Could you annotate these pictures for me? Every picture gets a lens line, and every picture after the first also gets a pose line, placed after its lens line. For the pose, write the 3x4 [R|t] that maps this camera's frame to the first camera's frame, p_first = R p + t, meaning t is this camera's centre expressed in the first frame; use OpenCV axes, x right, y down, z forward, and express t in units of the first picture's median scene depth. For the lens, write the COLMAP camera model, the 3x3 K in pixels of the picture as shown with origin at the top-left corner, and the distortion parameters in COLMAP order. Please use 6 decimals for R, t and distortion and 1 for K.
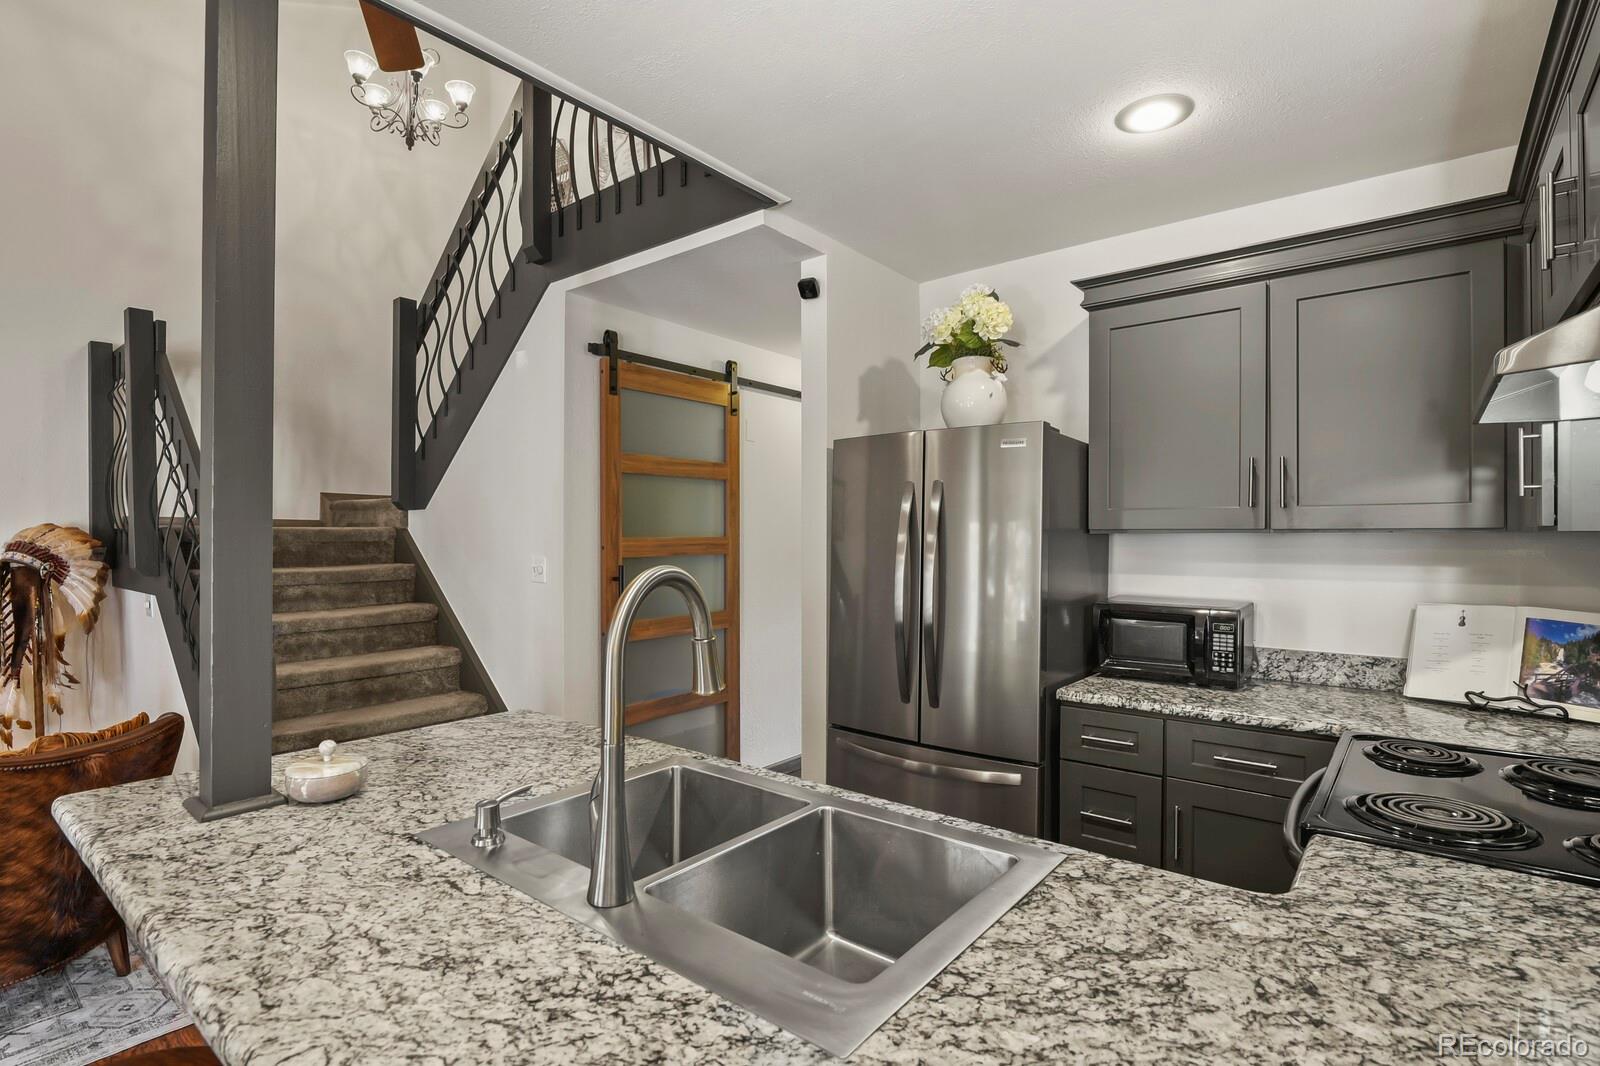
lens RADIAL K [[773.8, 0, 802.7], [0, 773.8, 540.0], [0, 0, 1]] dist [-0.002544, -0.006530]
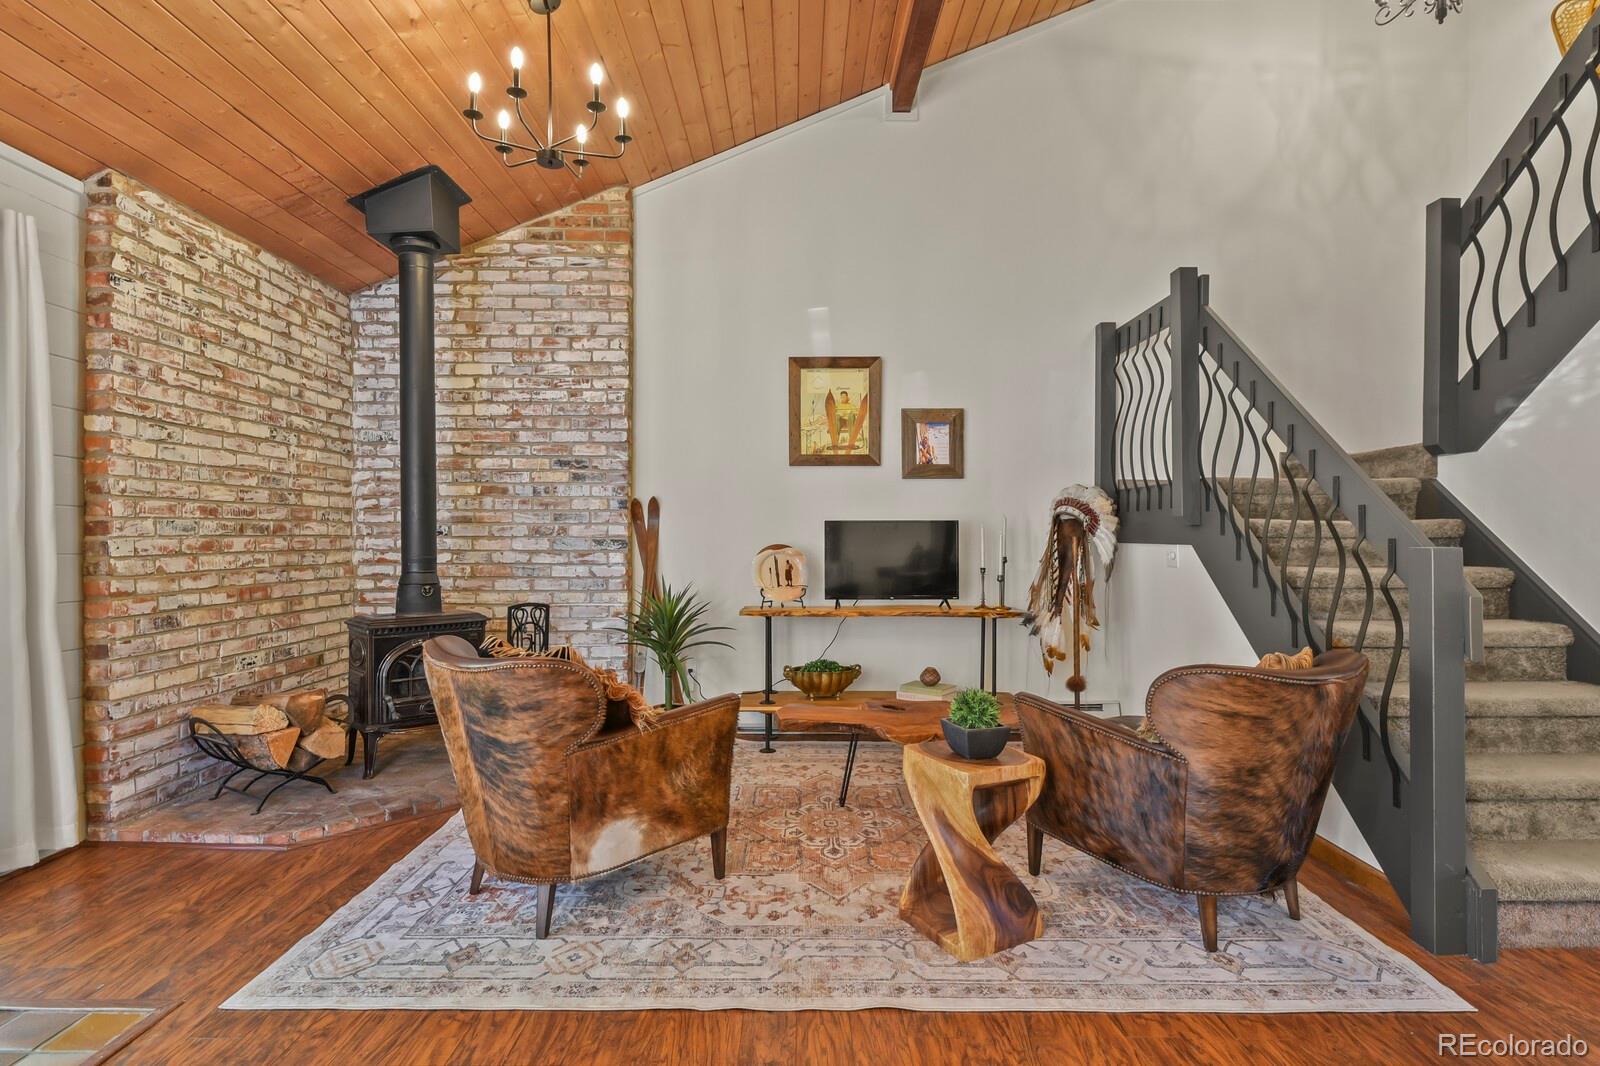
lens RADIAL K [[773.8, 0, 803.5], [0, 773.8, 540.4], [0, 0, 1]] dist [-0.002544, -0.006530]
pose [[0.638510, 0.007308, -0.769579, -0.661162], [-0.010753, 0.999942, 0.000574, 0.125374], [0.769538, 0.007909, 0.638552, -0.108246]]
